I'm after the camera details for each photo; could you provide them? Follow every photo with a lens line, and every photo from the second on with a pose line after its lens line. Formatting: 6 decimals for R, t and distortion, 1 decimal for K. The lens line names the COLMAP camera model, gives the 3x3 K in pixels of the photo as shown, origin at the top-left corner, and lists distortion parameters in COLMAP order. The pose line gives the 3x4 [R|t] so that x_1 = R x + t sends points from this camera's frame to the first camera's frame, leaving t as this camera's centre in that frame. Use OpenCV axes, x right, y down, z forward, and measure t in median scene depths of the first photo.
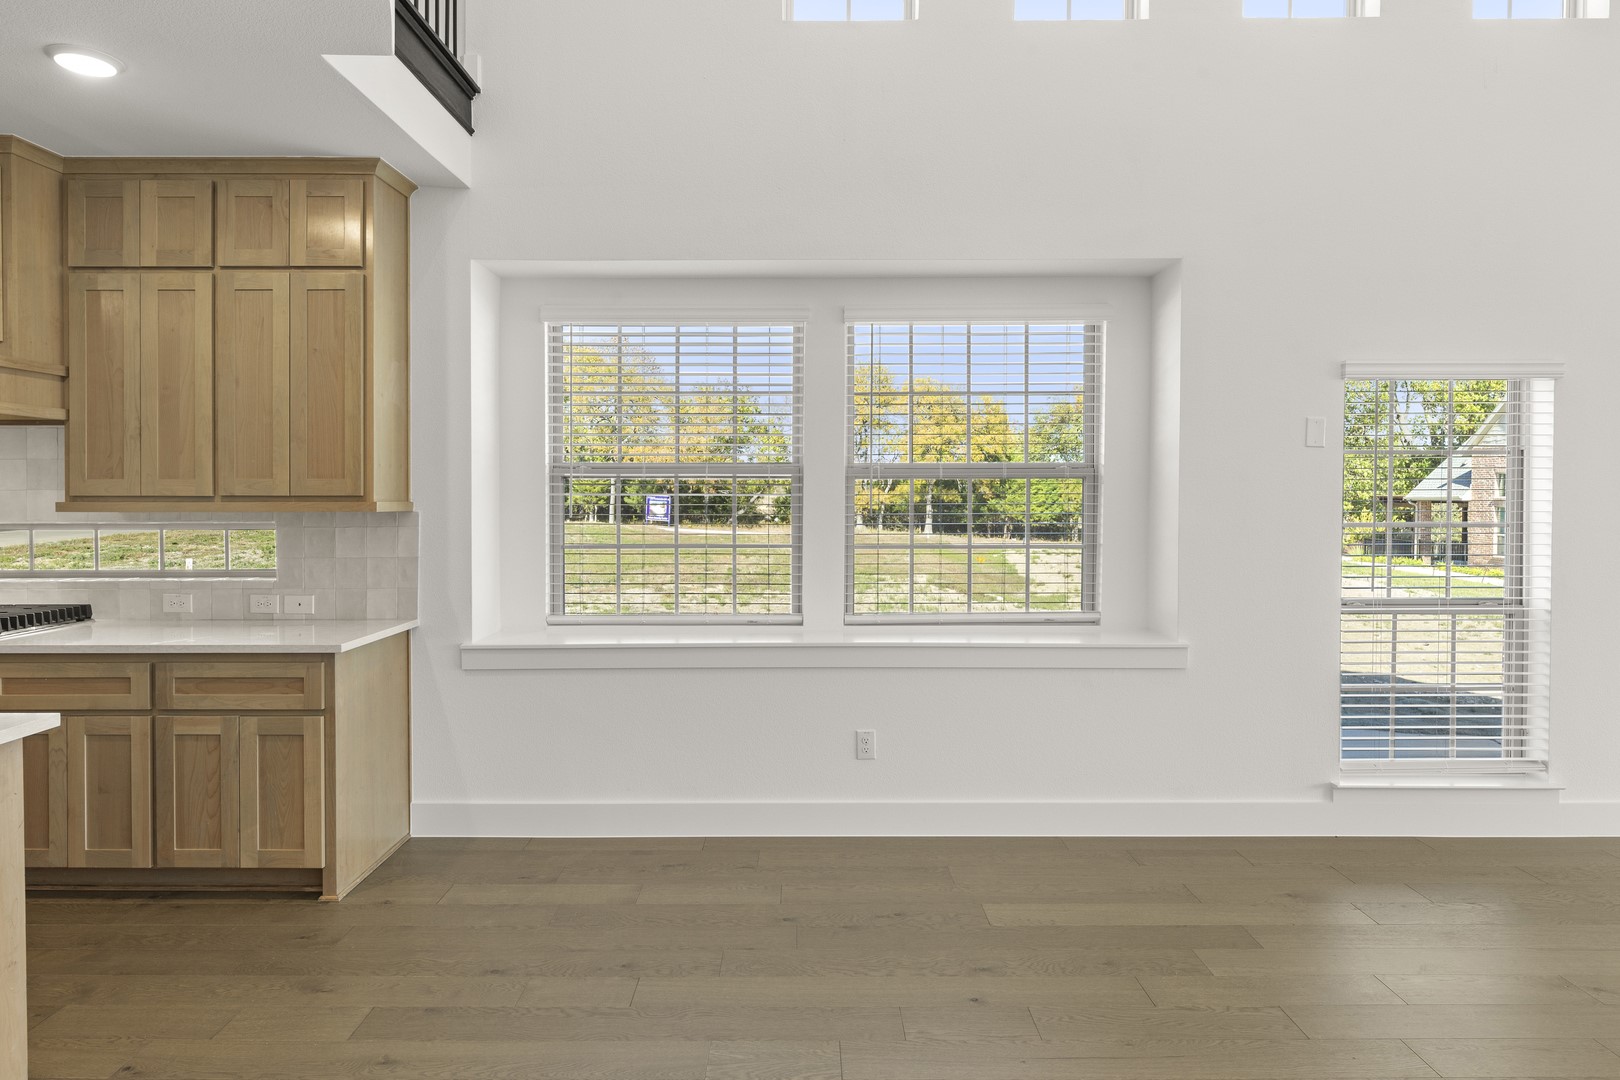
lens RADIAL K [[937.2, 0, 801.6], [0, 937.2, 507.2], [0, 0, 1]] dist [-0.004716, 0.000388]
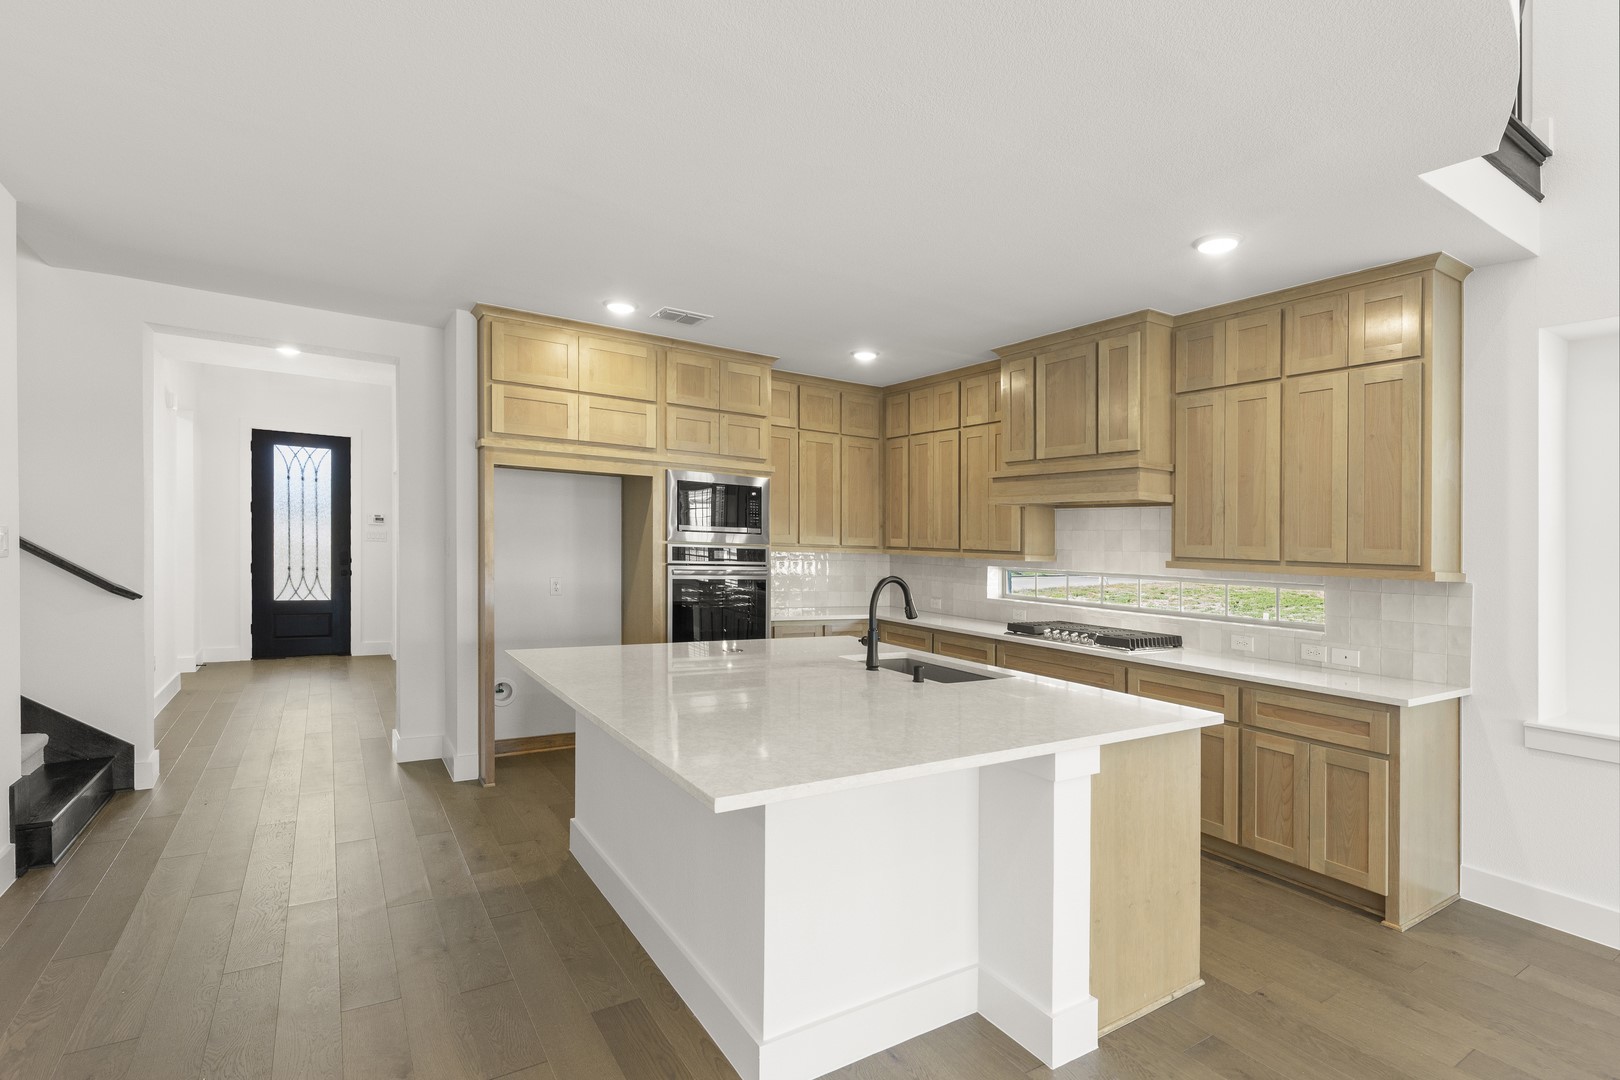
lens RADIAL K [[791.0, 0, 807.9], [0, 791.0, 541.8], [0, 0, 1]] dist [-0.007868, 0.001172]
pose [[0.528350, 0.018258, -0.848830, -0.068554], [-0.047022, 0.998864, -0.007783, 0.000487], [0.847724, 0.044025, 0.528608, -0.086751]]
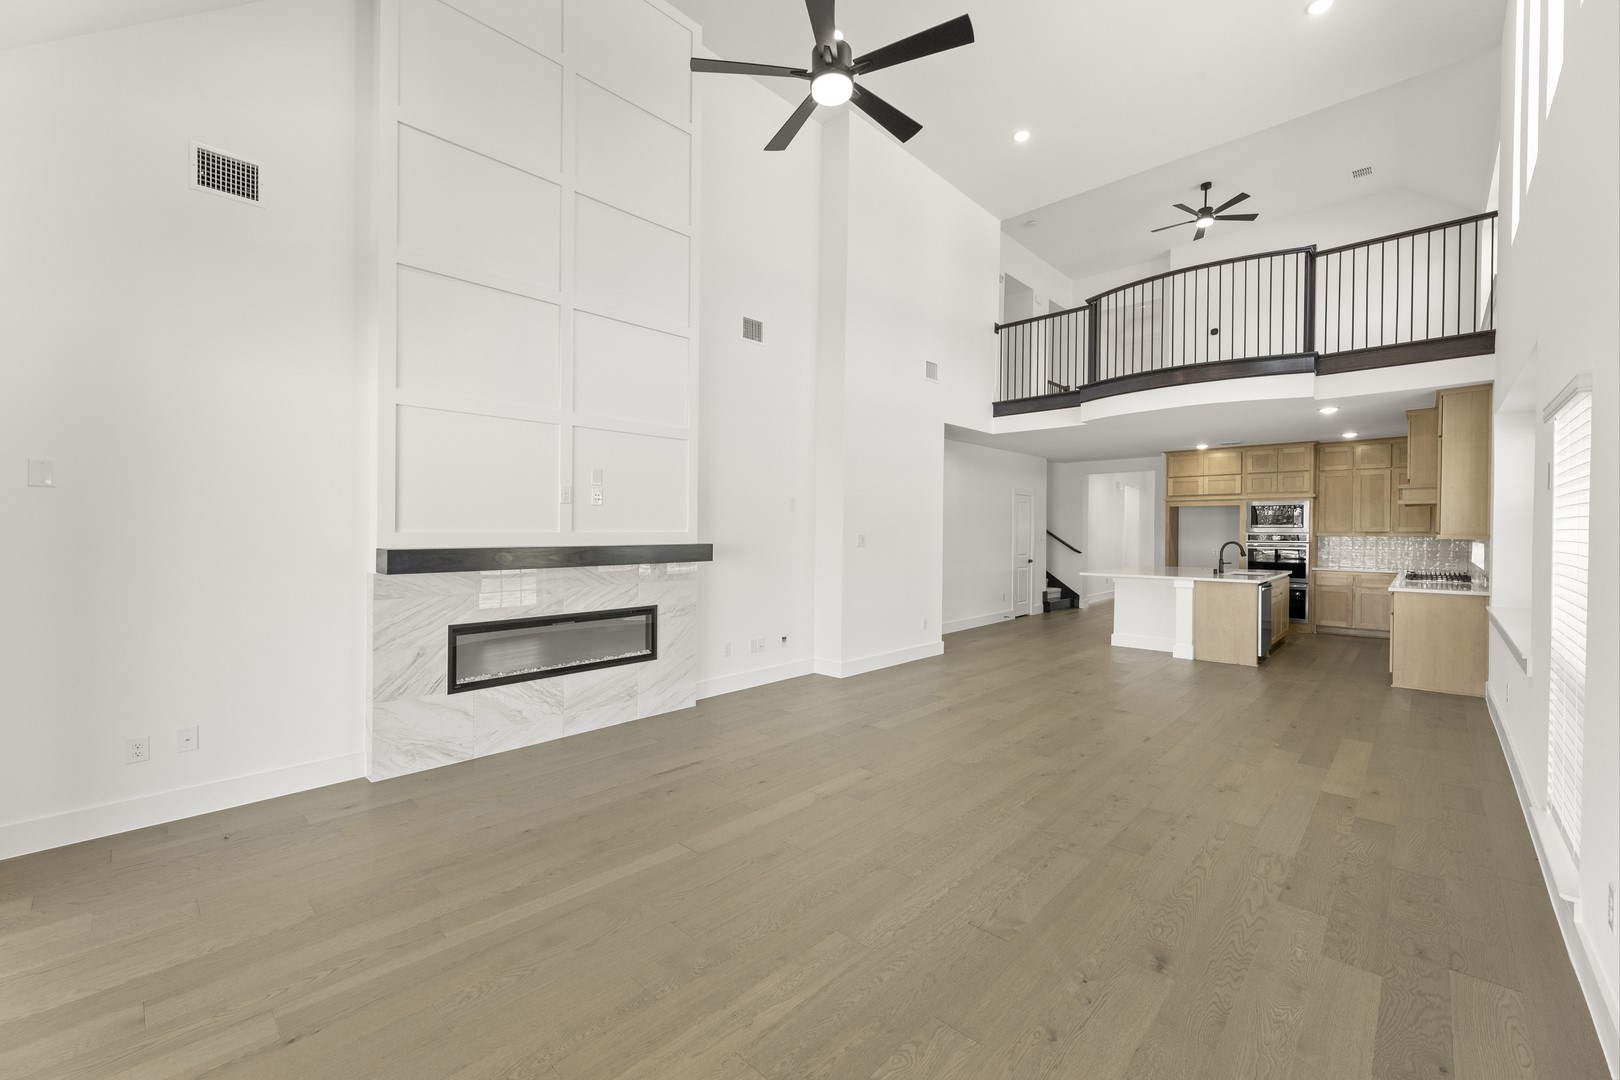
lens RADIAL K [[646.4, 0, 813.2], [0, 646.4, 537.6], [0, 0, 1]] dist [0.000864, -0.000042]
pose [[-0.684408, 0.003856, -0.729089, 2.679291], [-0.014961, 0.999701, 0.019331, -0.004471], [0.728946, 0.024138, -0.684145, 1.459591]]
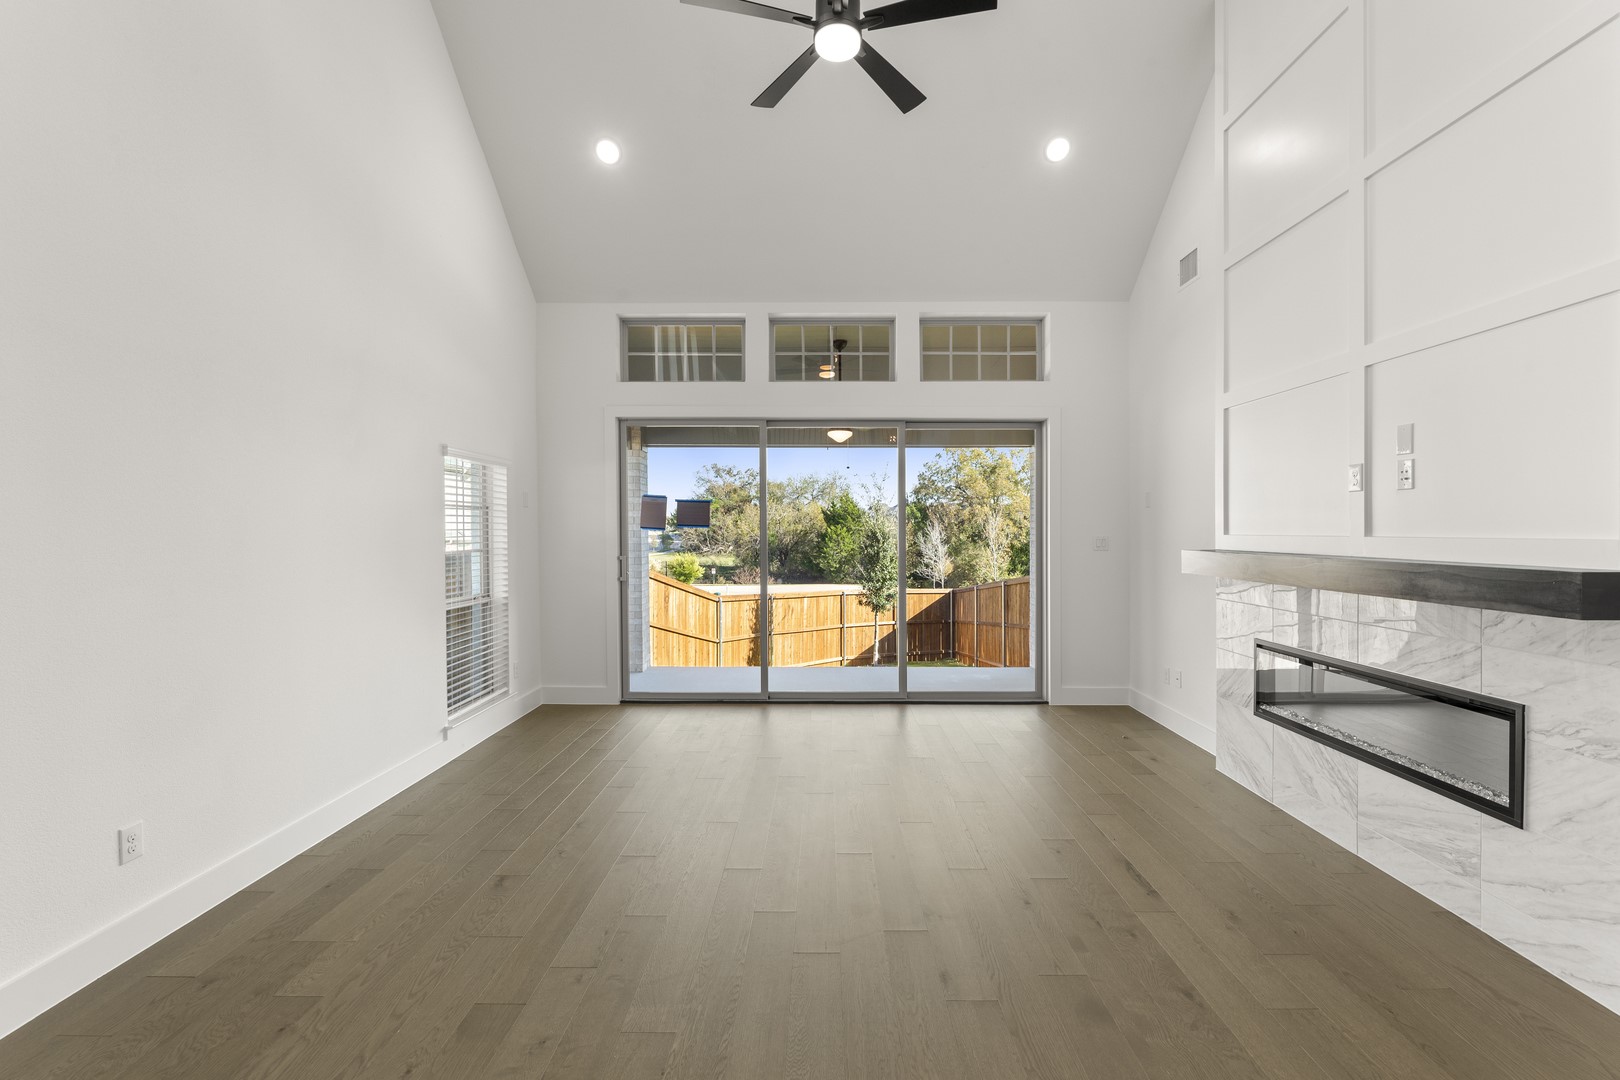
lens RADIAL K [[687.5, 0, 816.5], [0, 687.5, 535.2], [0, 0, 1]] dist [-0.001067, -0.000145]
pose [[-0.001479, -0.010976, 0.999939, -5.279451], [0.013353, 0.999850, 0.010995, -0.001106], [-0.999910, 0.013369, -0.001332, -1.488213]]
